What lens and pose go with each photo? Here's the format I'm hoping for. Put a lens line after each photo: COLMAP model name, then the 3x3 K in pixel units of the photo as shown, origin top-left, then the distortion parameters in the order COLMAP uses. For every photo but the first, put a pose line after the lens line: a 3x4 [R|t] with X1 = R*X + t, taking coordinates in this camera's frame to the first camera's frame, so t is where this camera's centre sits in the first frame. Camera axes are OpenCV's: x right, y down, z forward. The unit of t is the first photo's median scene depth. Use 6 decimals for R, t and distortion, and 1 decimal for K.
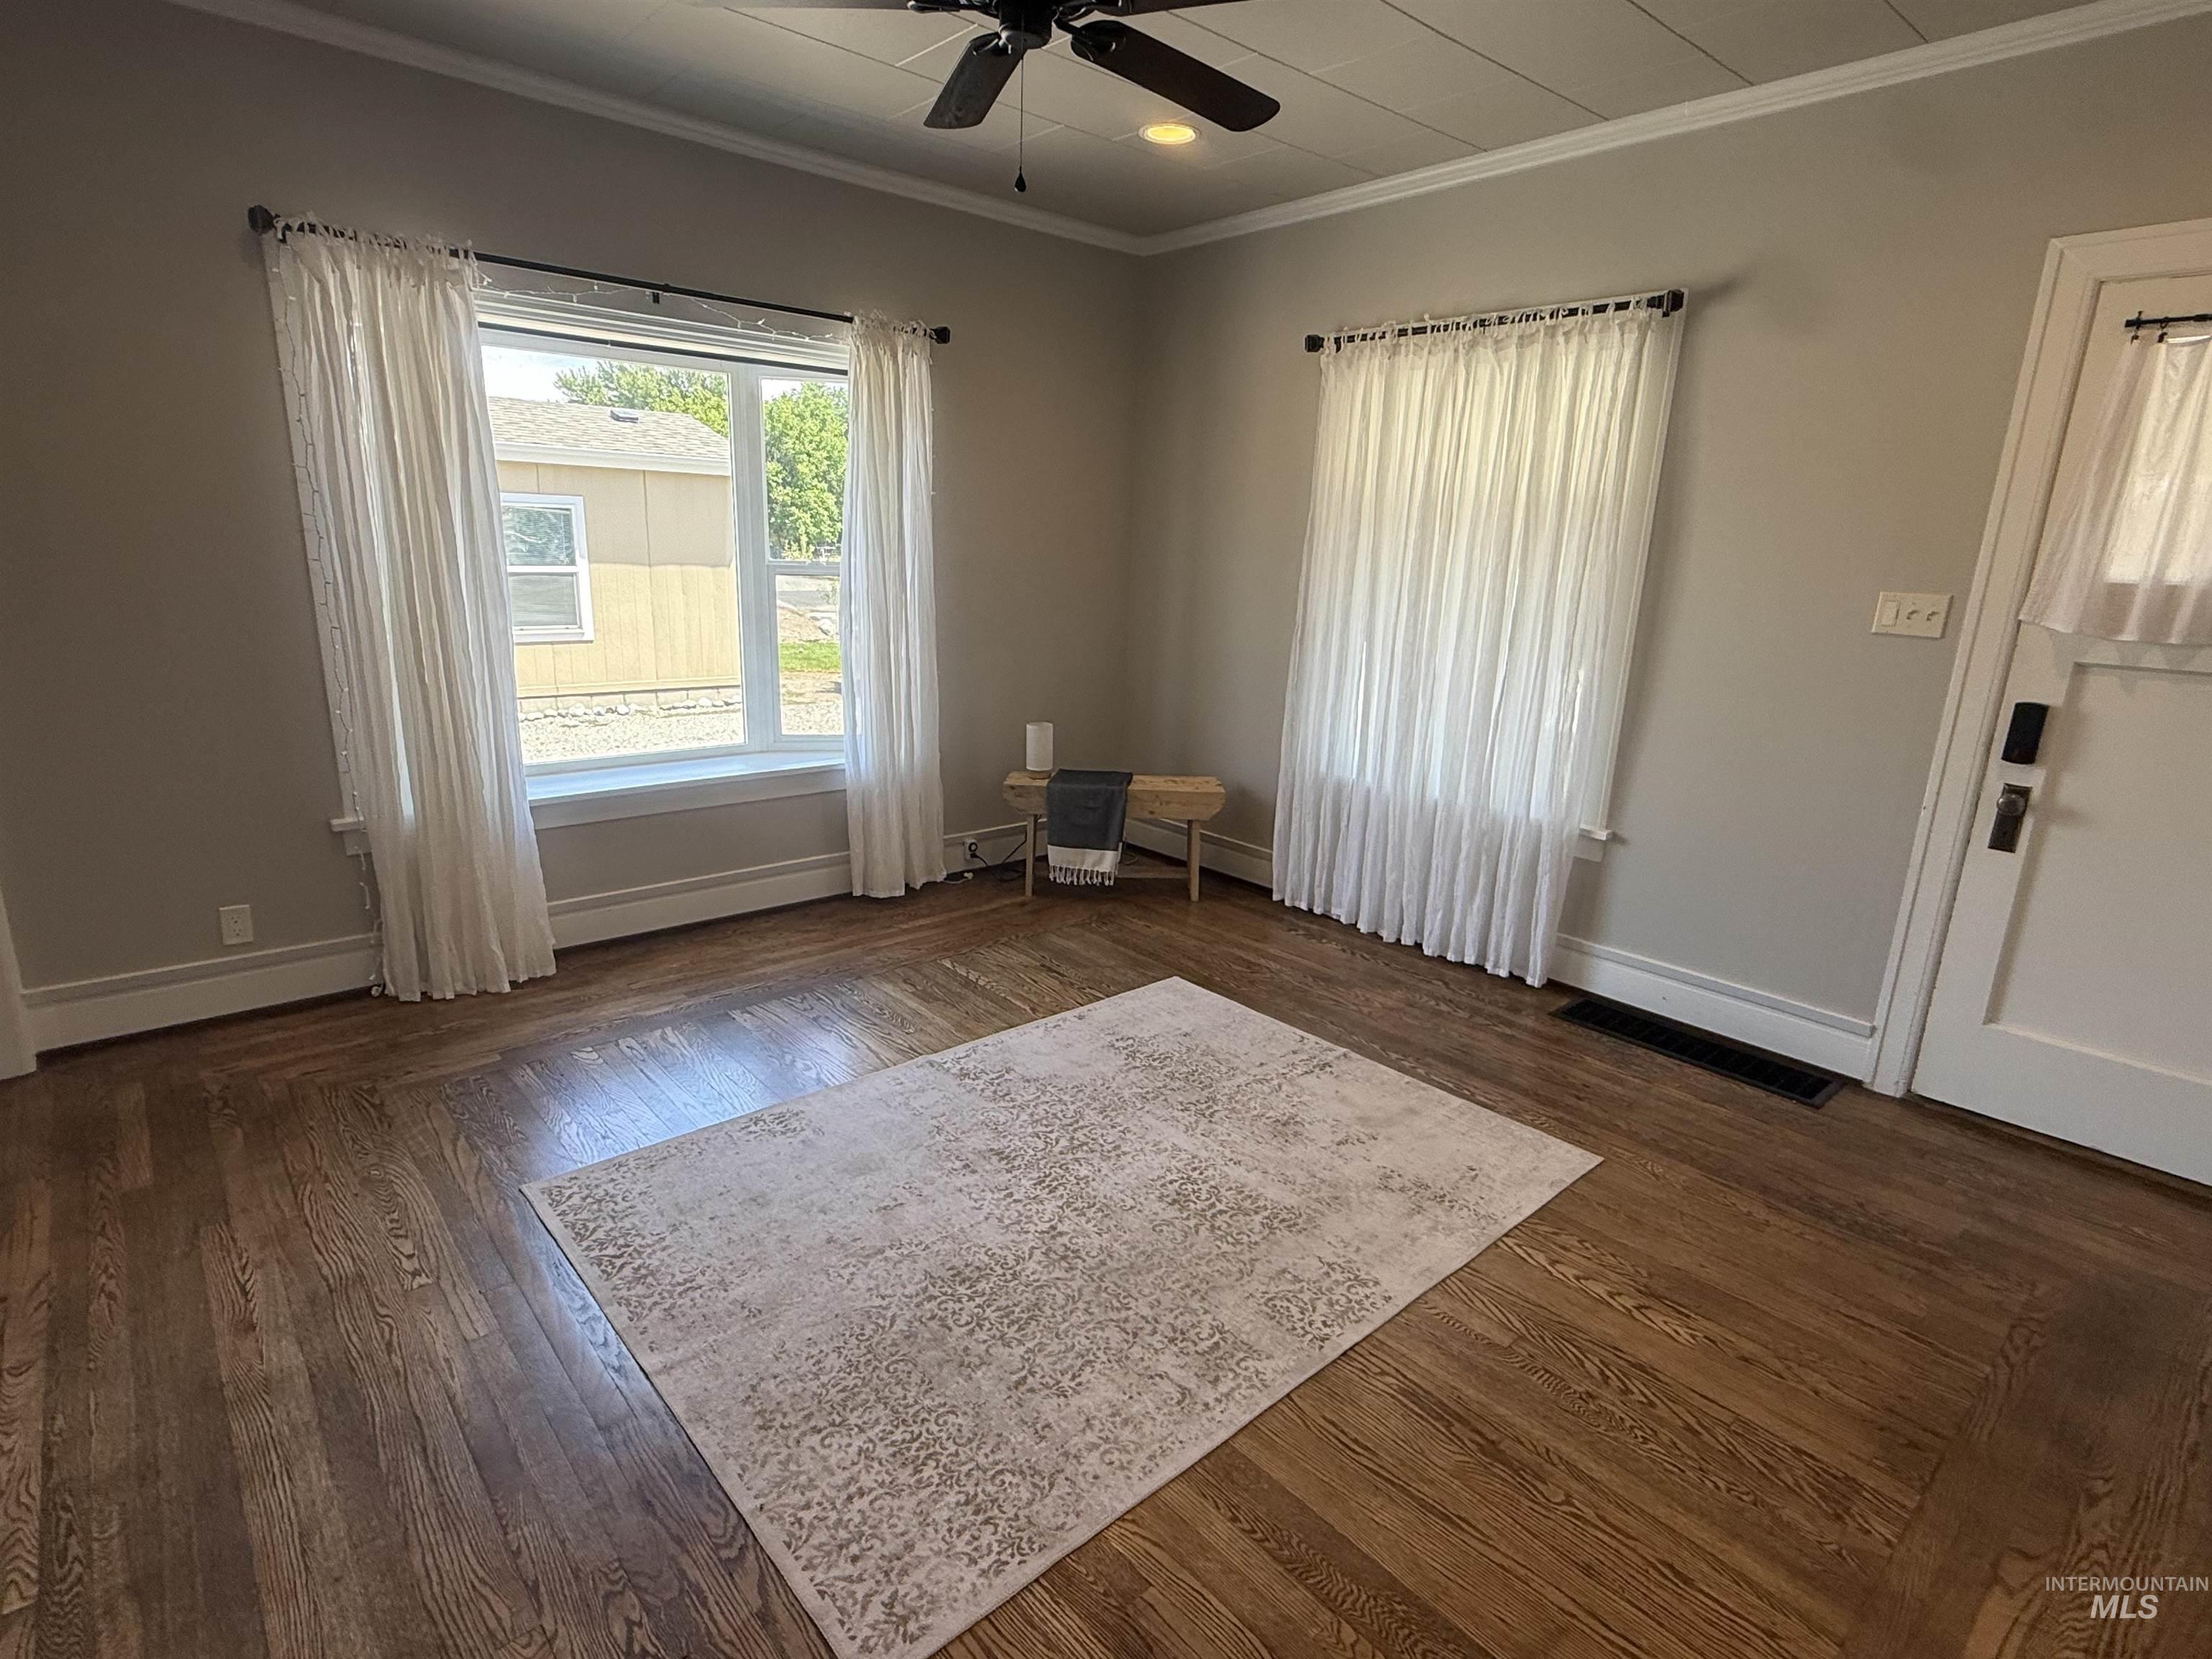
lens RADIAL K [[1129.3, 0, 1102.1], [0, 1129.3, 833.5], [0, 0, 1]] dist [0.004098, 0.000472]
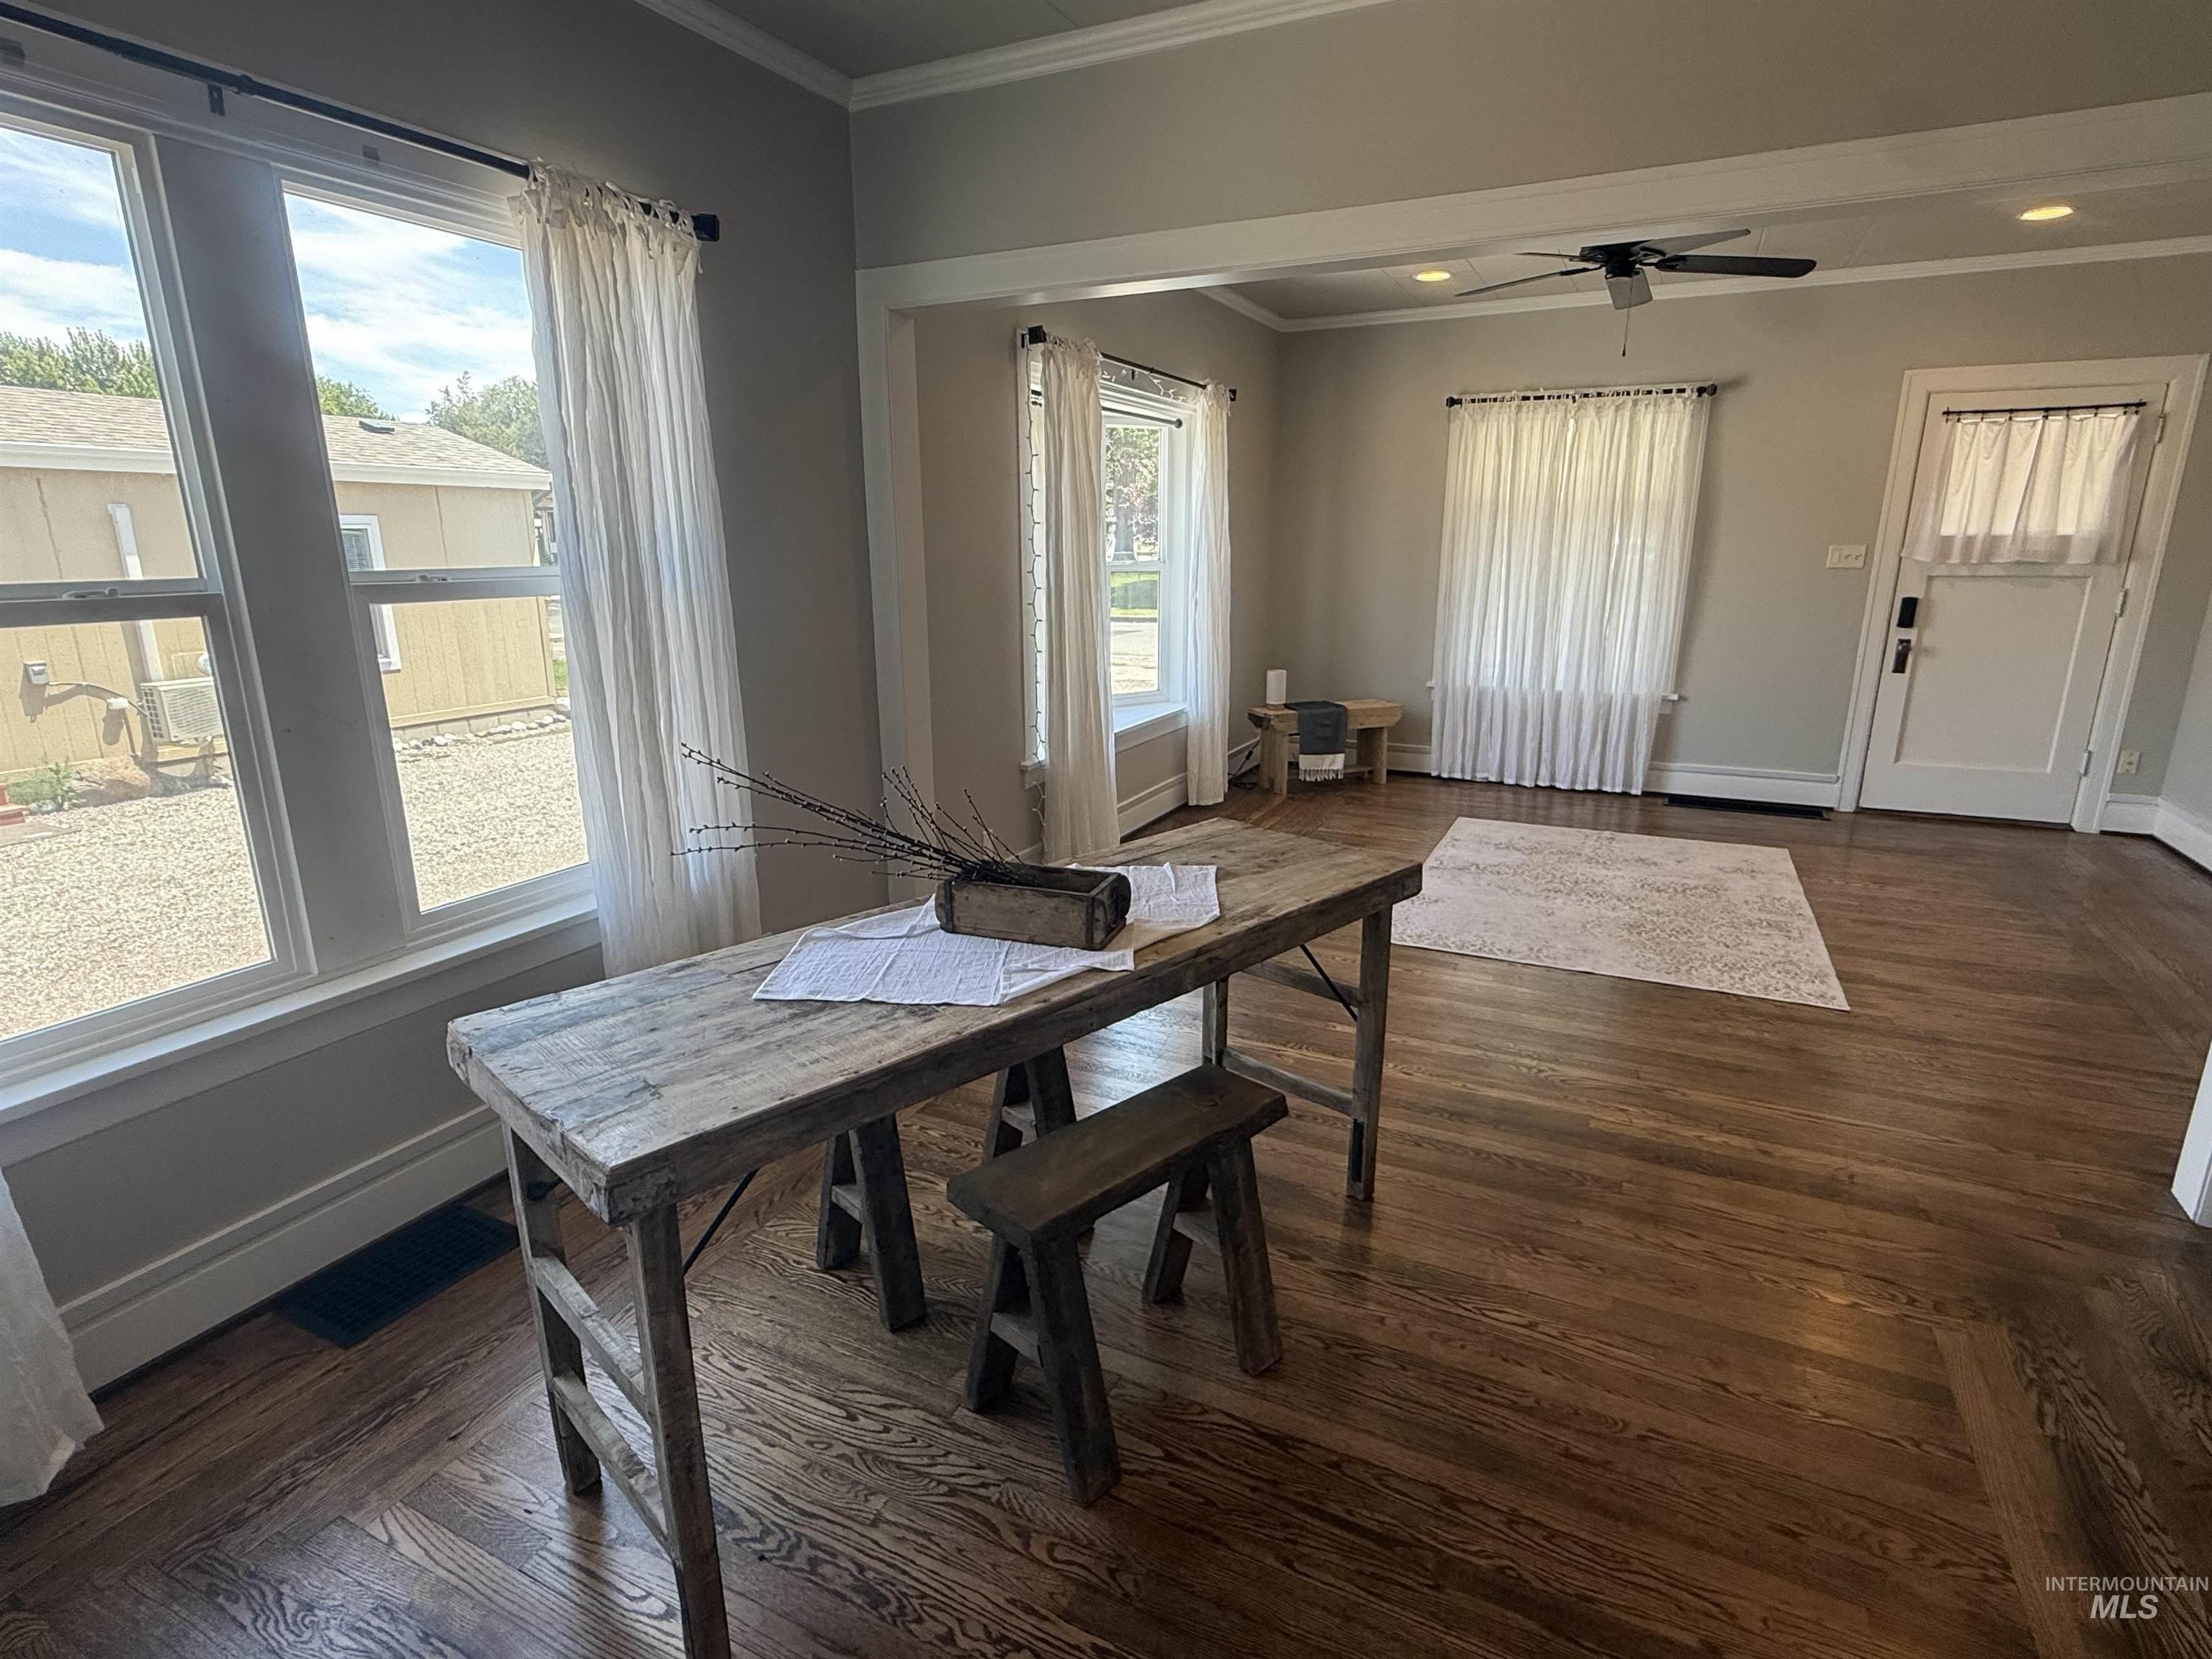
lens RADIAL K [[1129.3, 0, 1101.5], [0, 1129.3, 833.8], [0, 0, 1]] dist [0.004098, 0.000472]
pose [[0.923866, -0.132552, 0.359028, -1.282377], [0.130705, 0.990981, 0.029531, 0.054440], [-0.359704, 0.019644, 0.932860, -0.354863]]
